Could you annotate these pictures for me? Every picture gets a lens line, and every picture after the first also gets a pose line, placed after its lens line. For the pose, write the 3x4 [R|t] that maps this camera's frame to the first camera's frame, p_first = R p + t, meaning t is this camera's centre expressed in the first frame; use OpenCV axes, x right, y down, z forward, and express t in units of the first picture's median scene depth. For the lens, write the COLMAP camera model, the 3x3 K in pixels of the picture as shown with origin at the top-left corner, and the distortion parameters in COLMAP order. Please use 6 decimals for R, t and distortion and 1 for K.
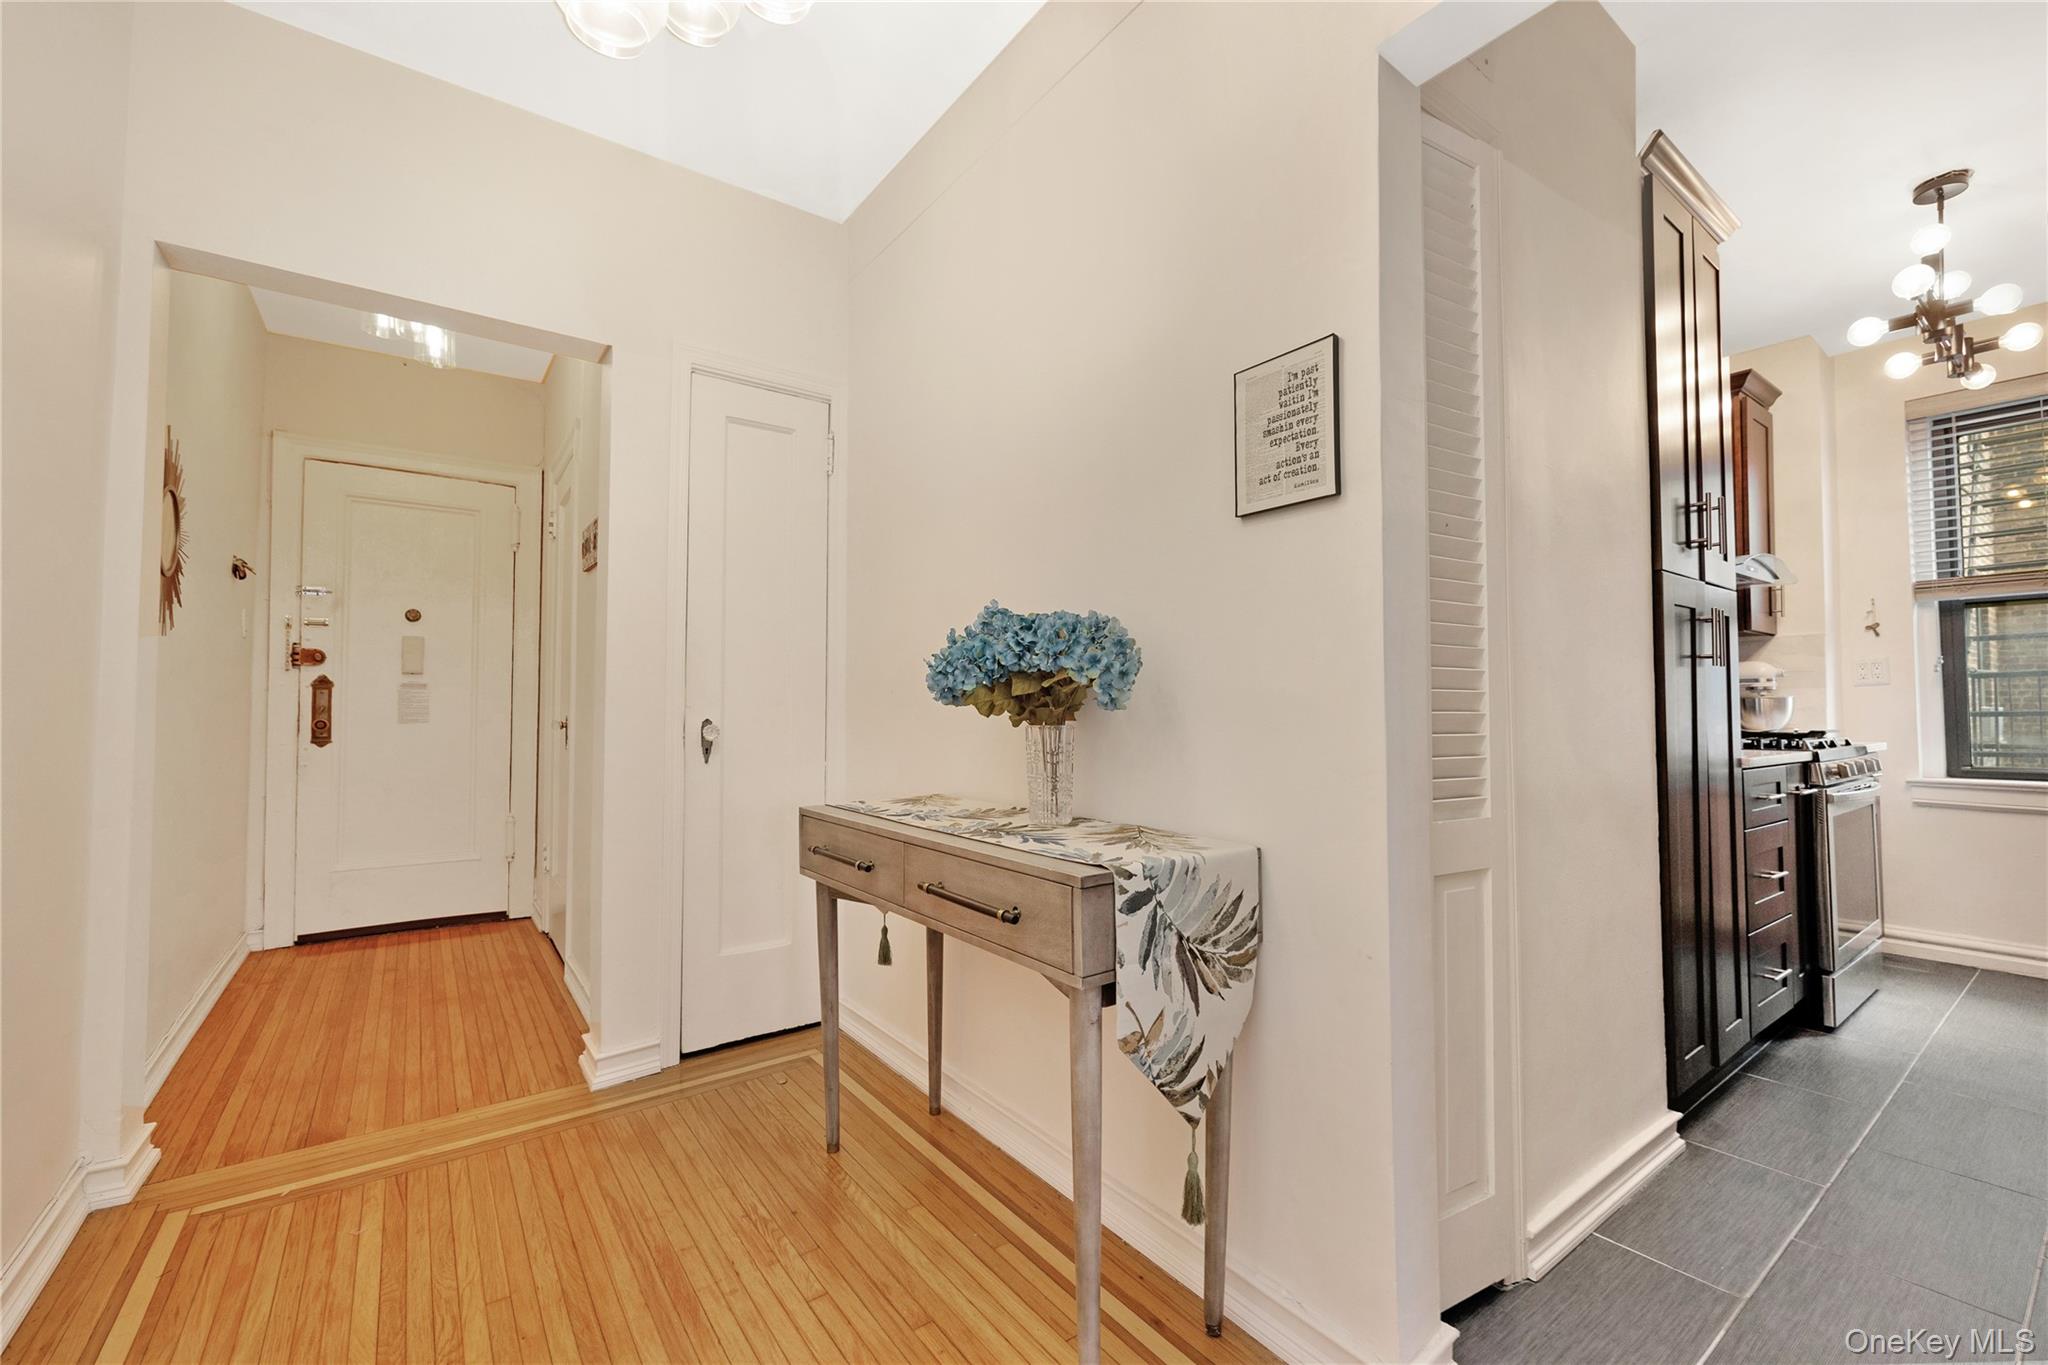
lens RADIAL K [[833.6, 0, 1022.9], [0, 833.6, 692.2], [0, 0, 1]] dist [-0.008539, -0.000213]
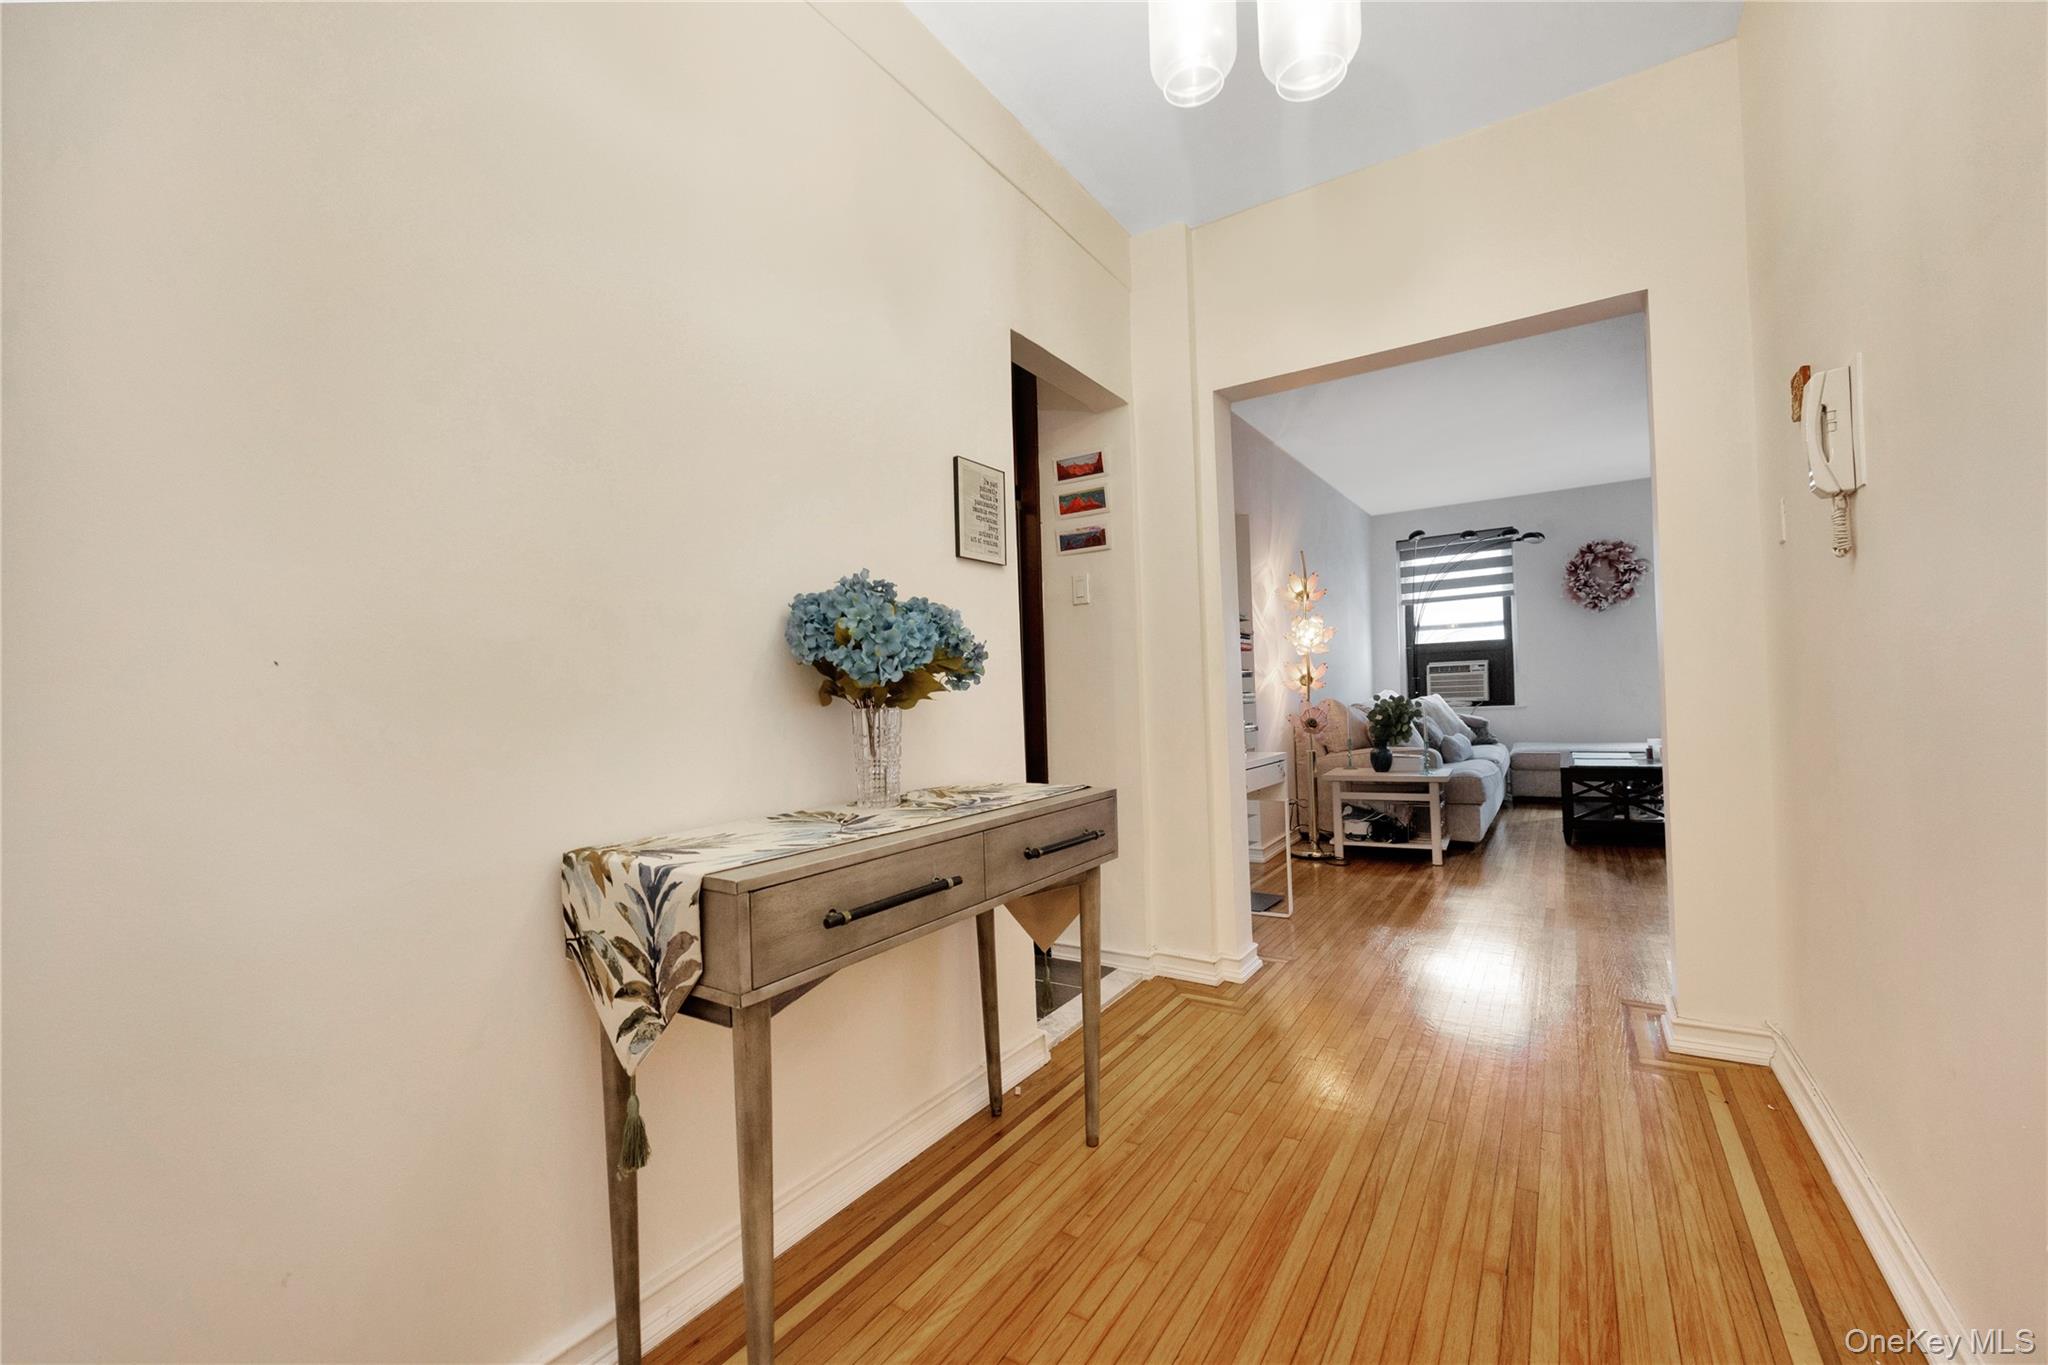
lens RADIAL K [[833.6, 0, 1022.9], [0, 833.6, 692.2], [0, 0, 1]] dist [-0.008539, -0.000213]
pose [[-0.344942, 0.012941, 0.938535, -1.111986], [0.011727, 0.999886, -0.009477, 0.038284], [-0.938551, 0.007737, -0.345055, 1.378074]]
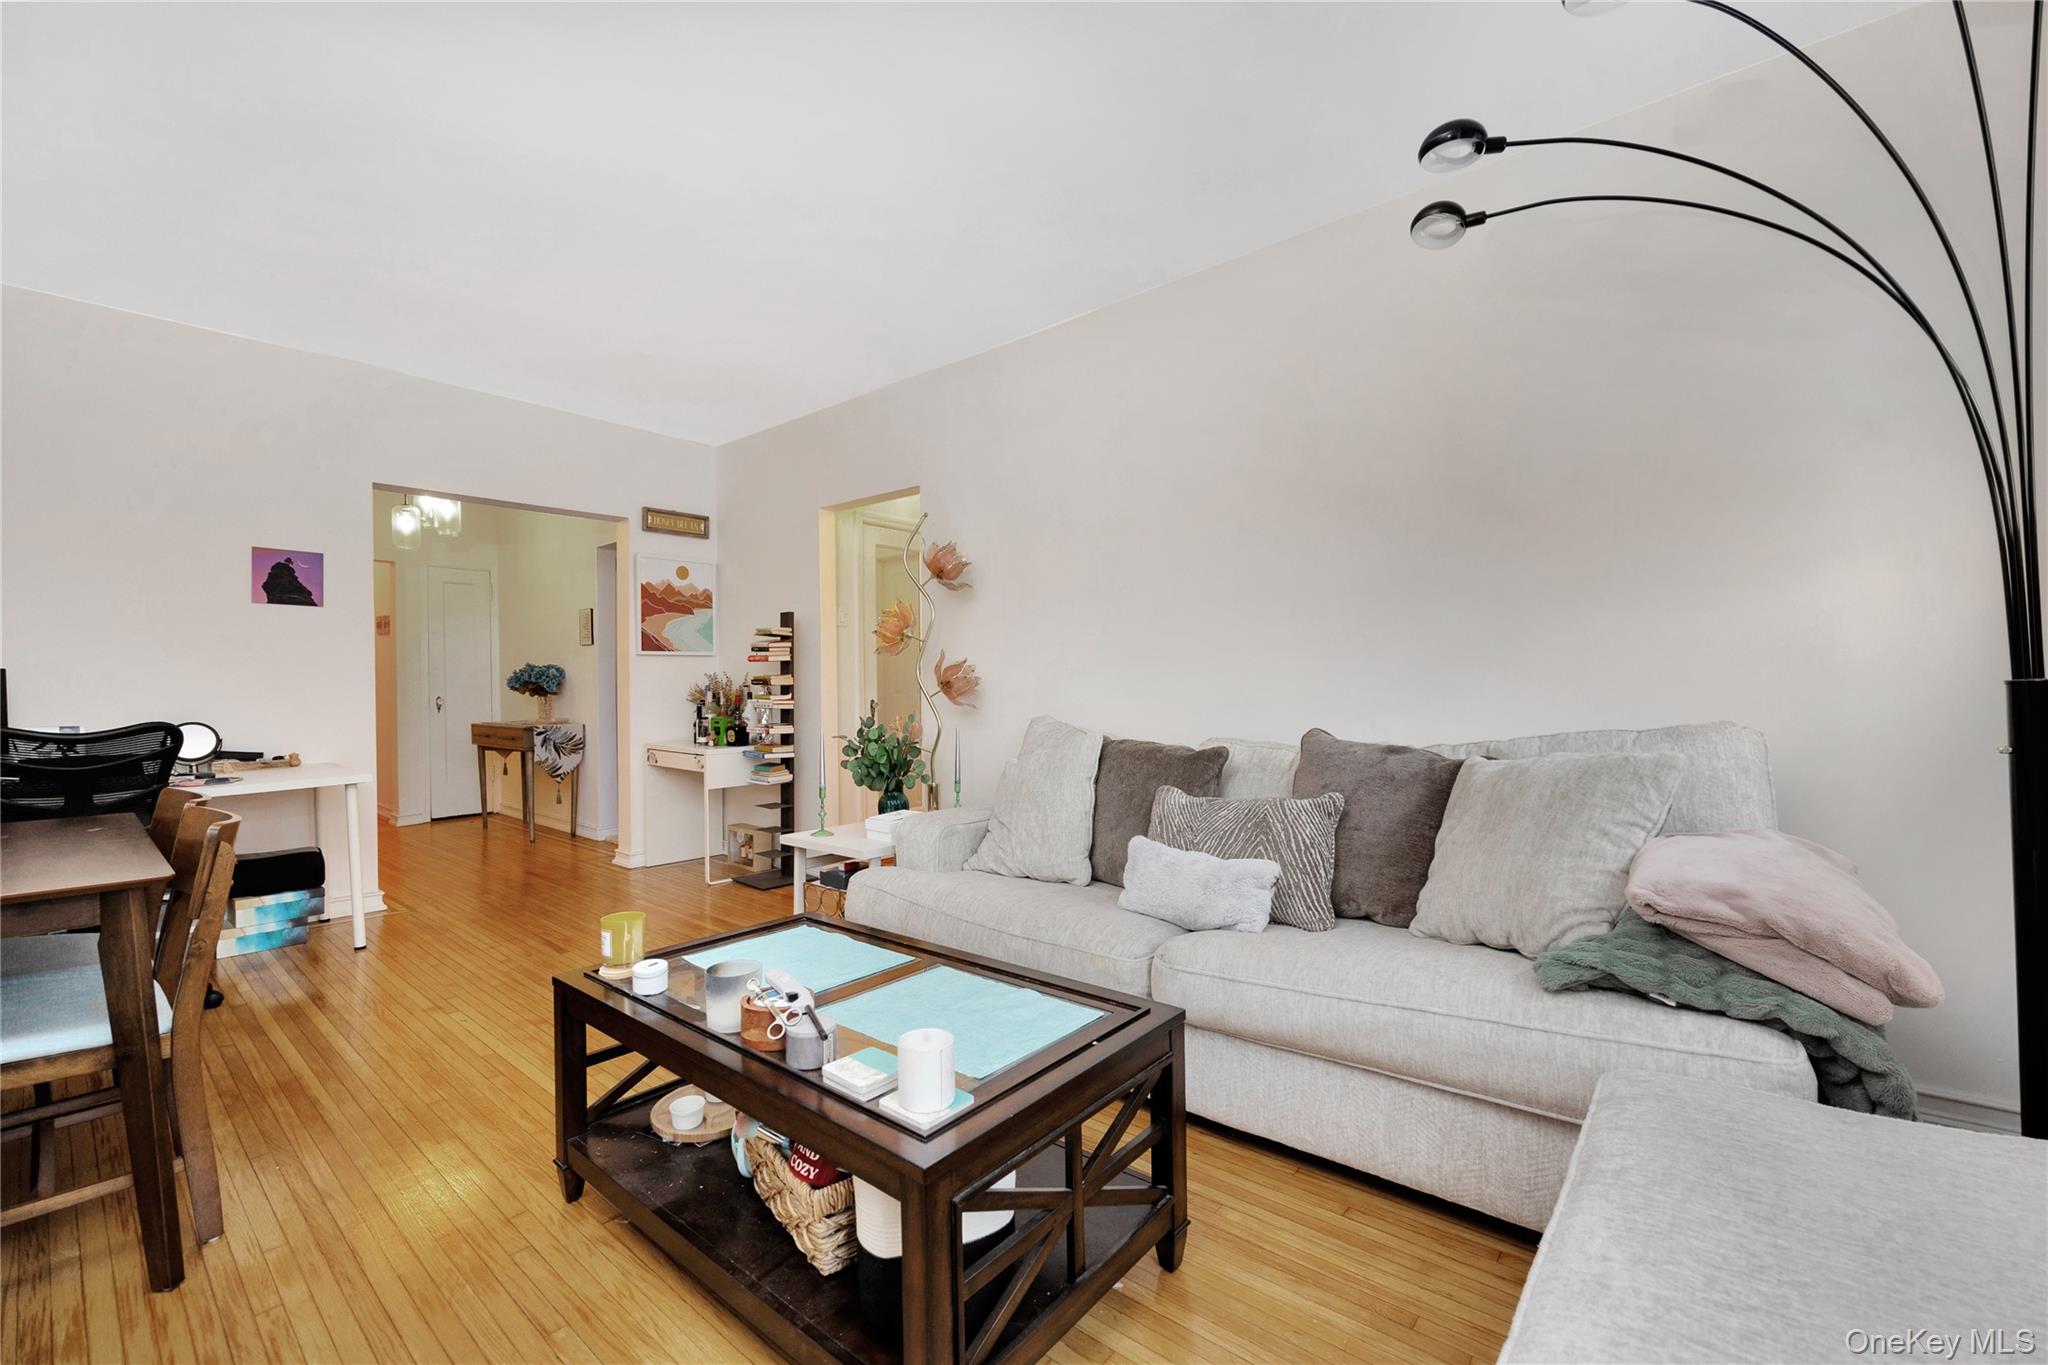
lens RADIAL K [[833.6, 0, 1022.9], [0, 833.6, 692.2], [0, 0, 1]] dist [-0.008539, -0.000213]
pose [[0.969978, -0.006532, 0.243104, 1.460469], [-0.002458, 0.999325, 0.036658, -0.143743], [-0.243179, -0.036155, 0.969307, -3.749764]]
